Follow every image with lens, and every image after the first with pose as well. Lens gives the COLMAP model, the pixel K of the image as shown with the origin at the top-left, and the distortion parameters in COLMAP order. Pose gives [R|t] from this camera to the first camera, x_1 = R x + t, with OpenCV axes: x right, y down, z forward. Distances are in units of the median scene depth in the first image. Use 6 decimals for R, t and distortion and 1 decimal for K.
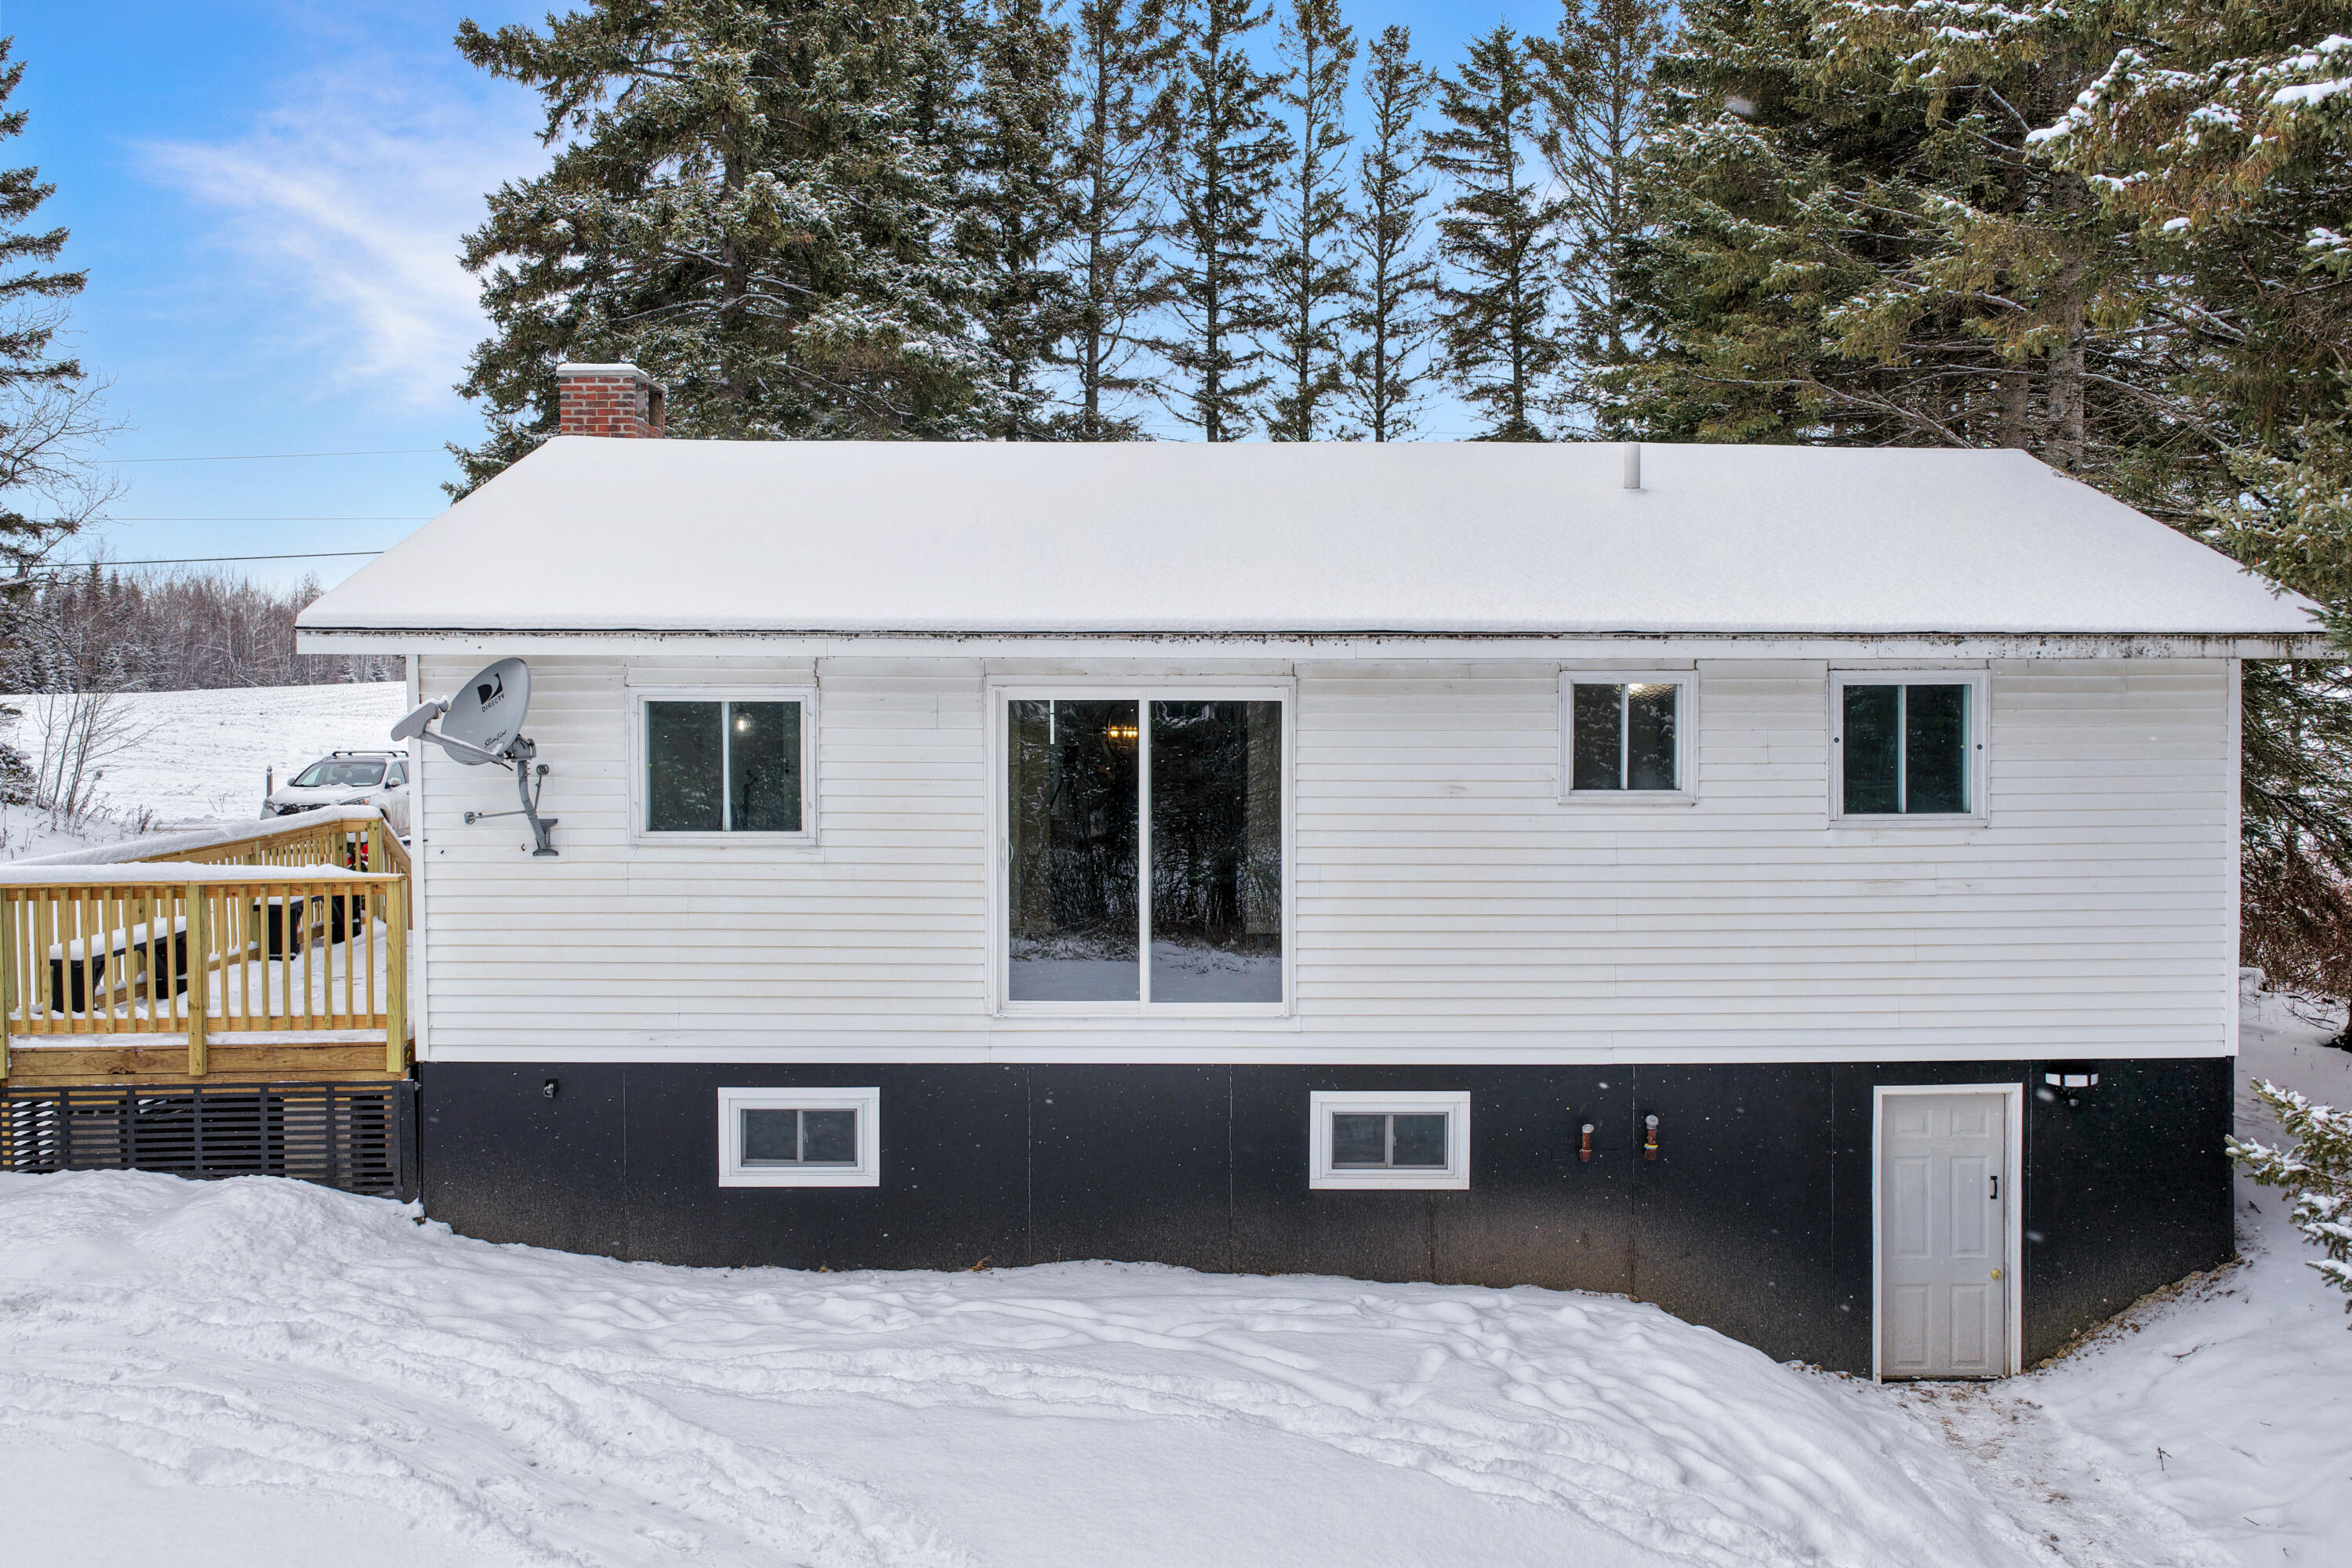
lens RADIAL K [[1937.4, 0, 1171.9], [0, 1937.4, 694.1], [0, 0, 1]] dist [0.002312, 0.005780]
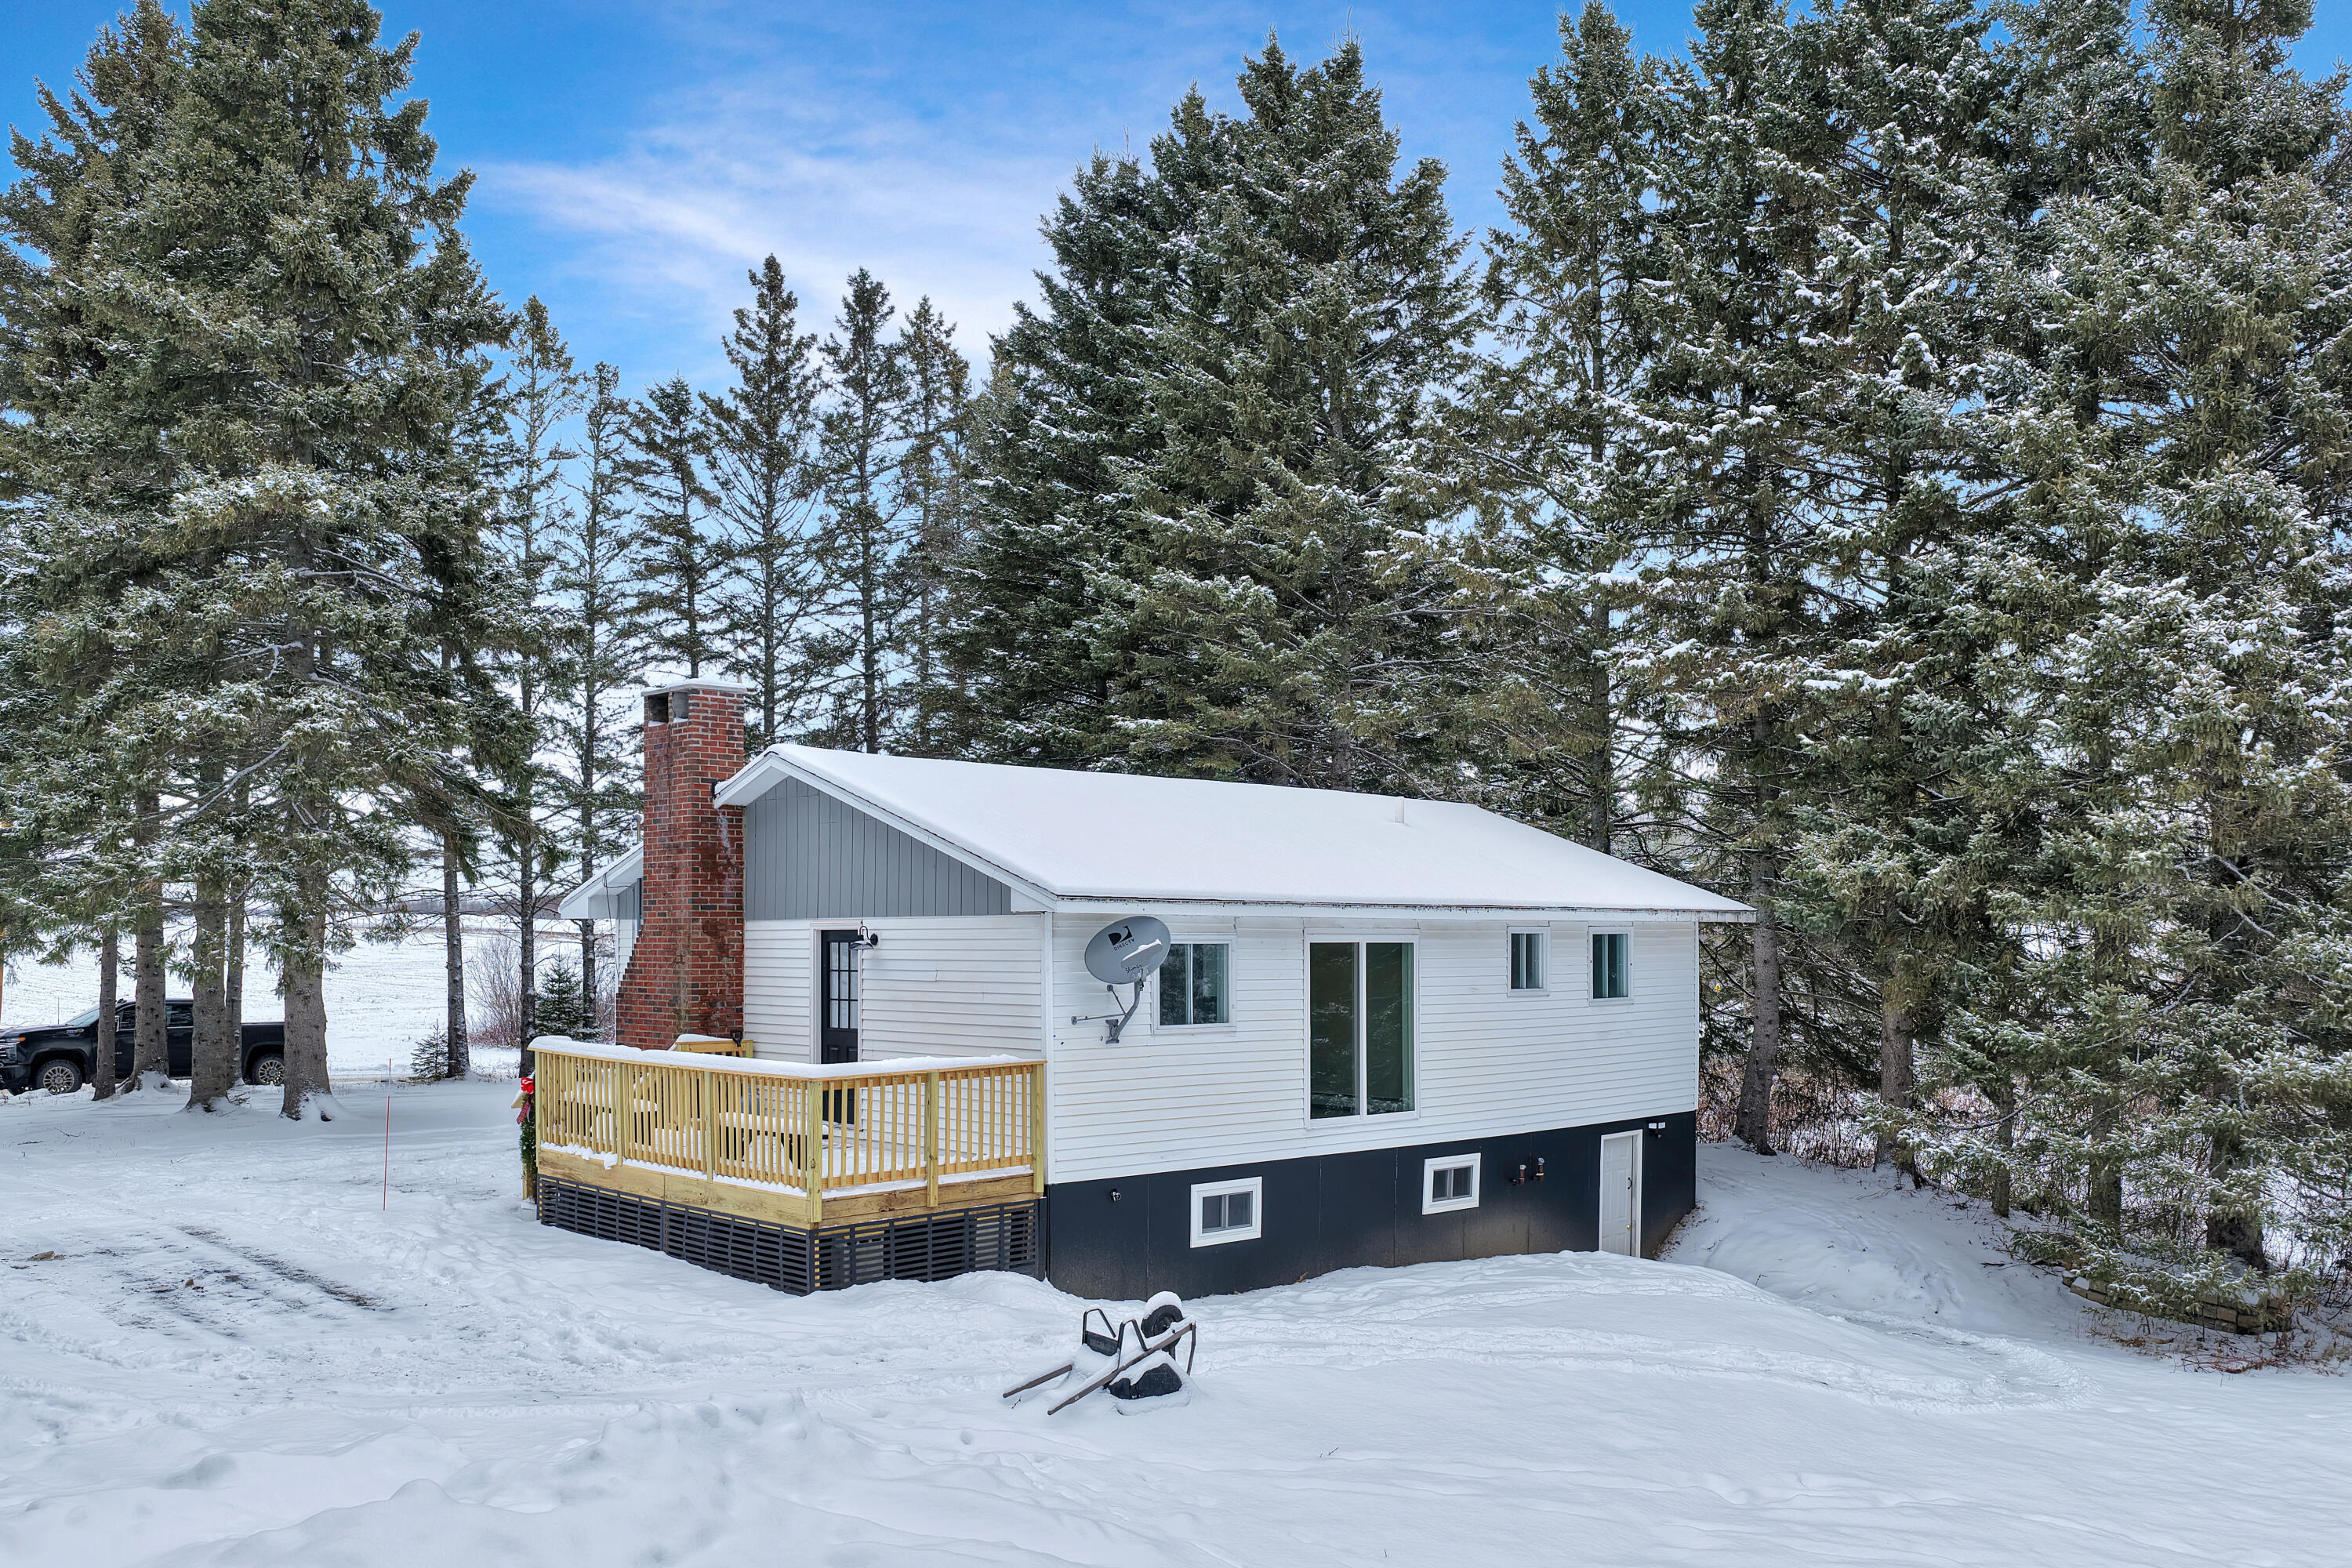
lens RADIAL K [[1937.4, 0, 1175.8], [0, 1937.4, 790.0], [0, 0, 1]] dist [0.002312, 0.005780]
pose [[0.733733, 0.050219, 0.677579, -1.346670], [0.005148, 0.996825, -0.079454, 0.004152], [-0.679418, 0.061786, 0.731145, -0.186534]]
